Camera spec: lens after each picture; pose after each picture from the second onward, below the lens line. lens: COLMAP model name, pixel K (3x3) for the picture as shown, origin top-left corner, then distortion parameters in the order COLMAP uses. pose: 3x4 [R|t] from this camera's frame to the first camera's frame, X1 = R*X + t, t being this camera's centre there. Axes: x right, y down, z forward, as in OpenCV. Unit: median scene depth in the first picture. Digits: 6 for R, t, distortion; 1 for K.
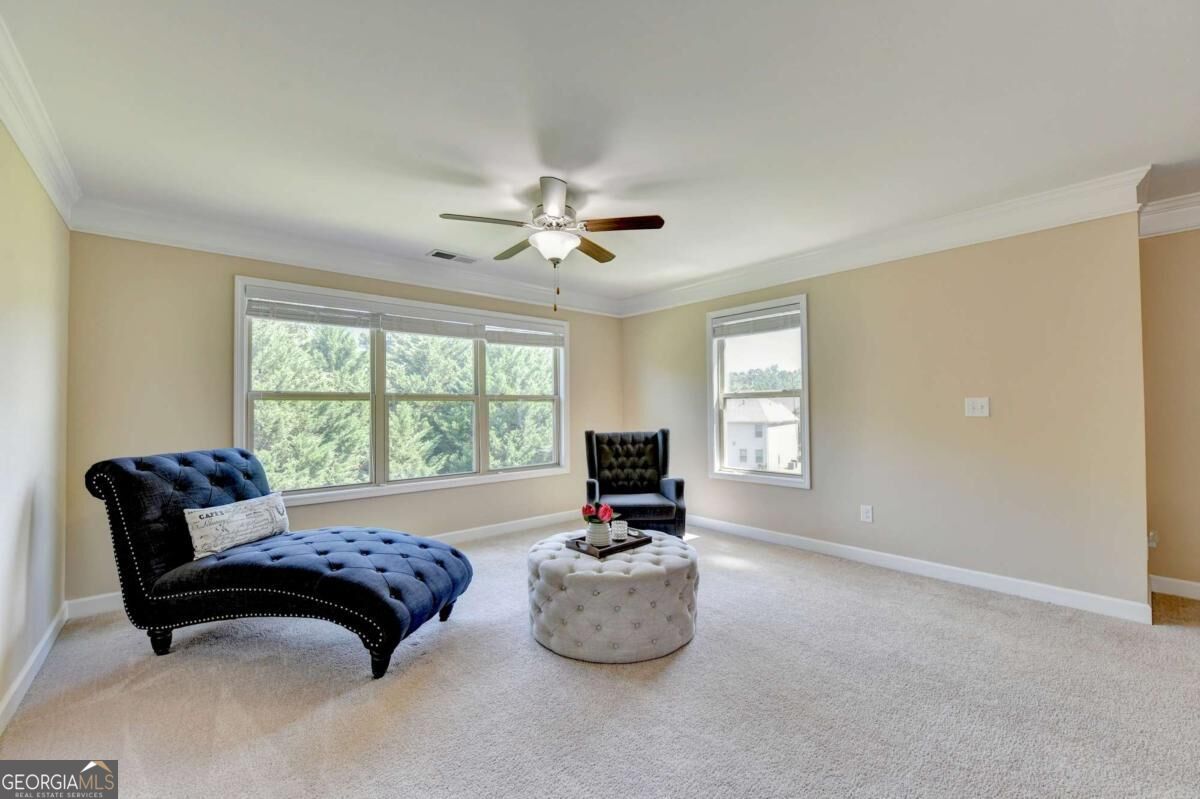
lens RADIAL K [[476.7, 0, 599.9], [0, 476.7, 397.9], [0, 0, 1]] dist [-0.011308, 0.000114]
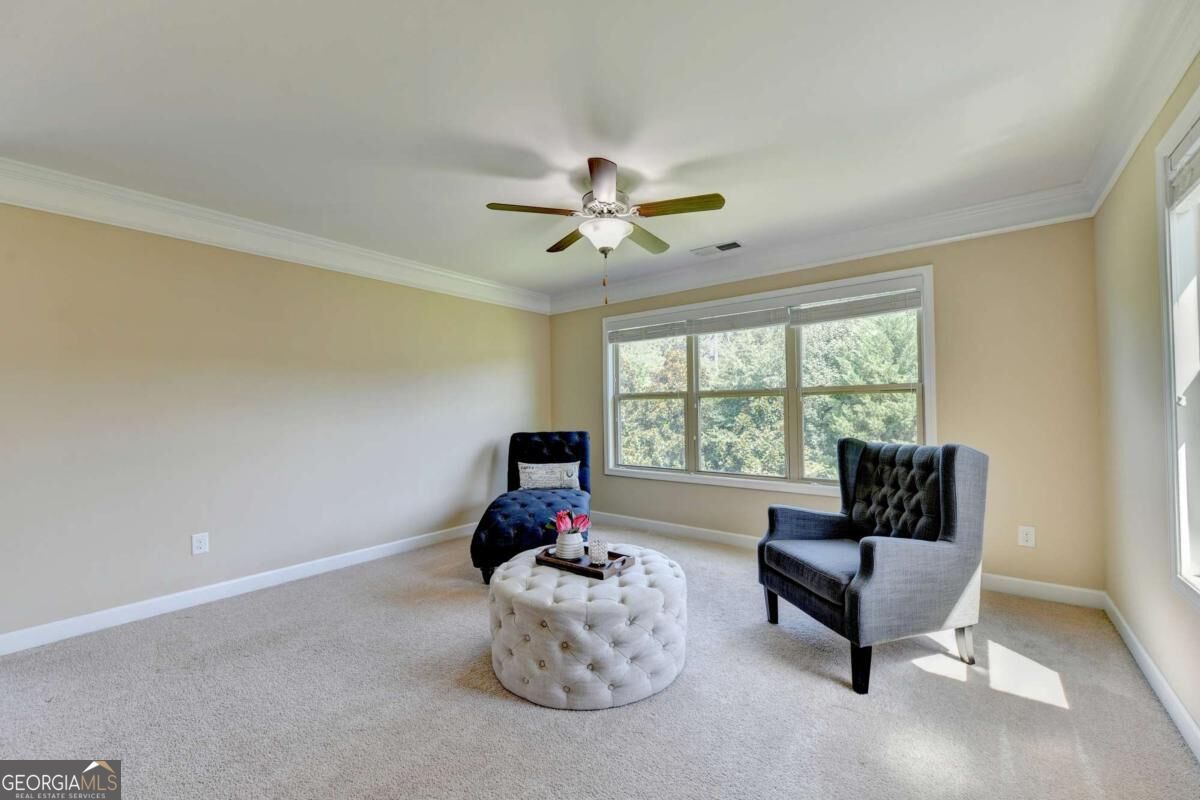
lens RADIAL K [[476.7, 0, 608.3], [0, 476.7, 400.0], [0, 0, 1]] dist [-0.011308, 0.000114]
pose [[0.189747, -0.009937, -0.981783, 0.602457], [0.033153, 0.999443, -0.003709, 0.008146], [0.981273, -0.031845, 0.189970, 0.598031]]
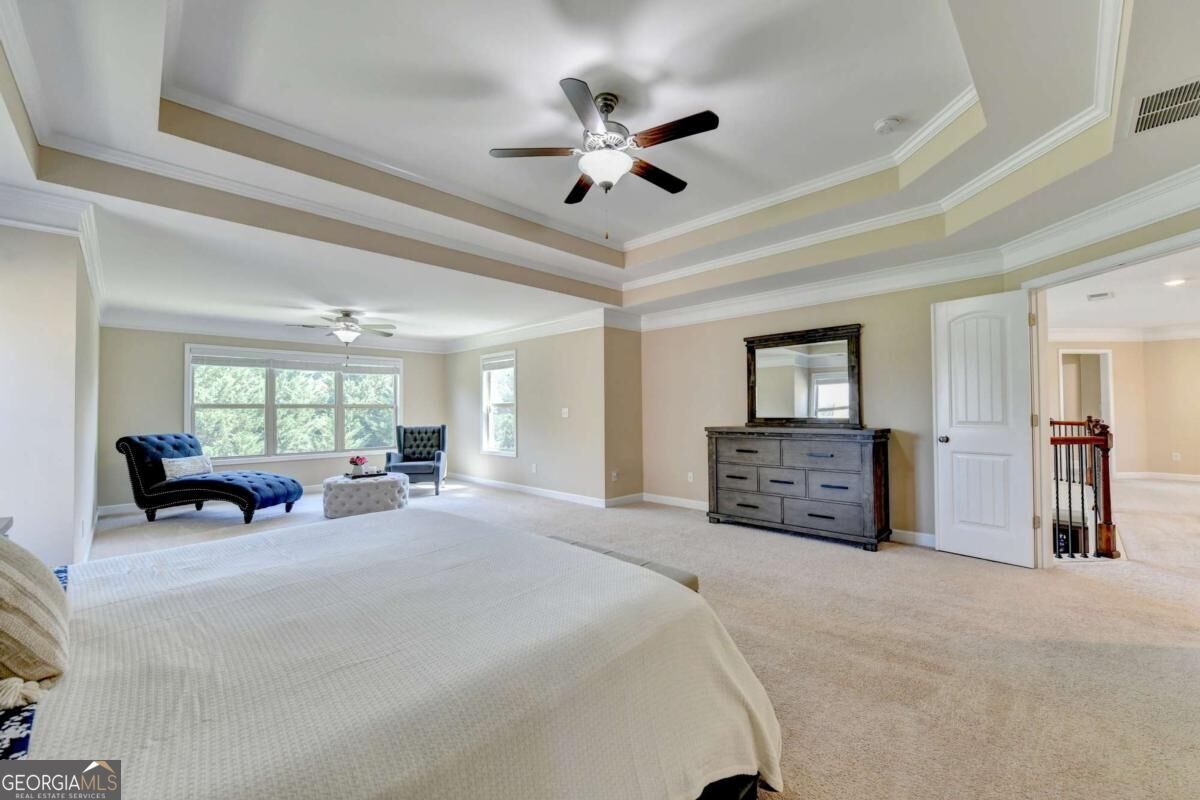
lens RADIAL K [[476.7, 0, 602.5], [0, 476.7, 399.0], [0, 0, 1]] dist [-0.011308, 0.000114]
pose [[0.997192, 0.002495, 0.074840, 0.634621], [-0.002518, 0.999997, 0.000218, -0.033407], [-0.074839, -0.000406, 0.997196, -0.848933]]
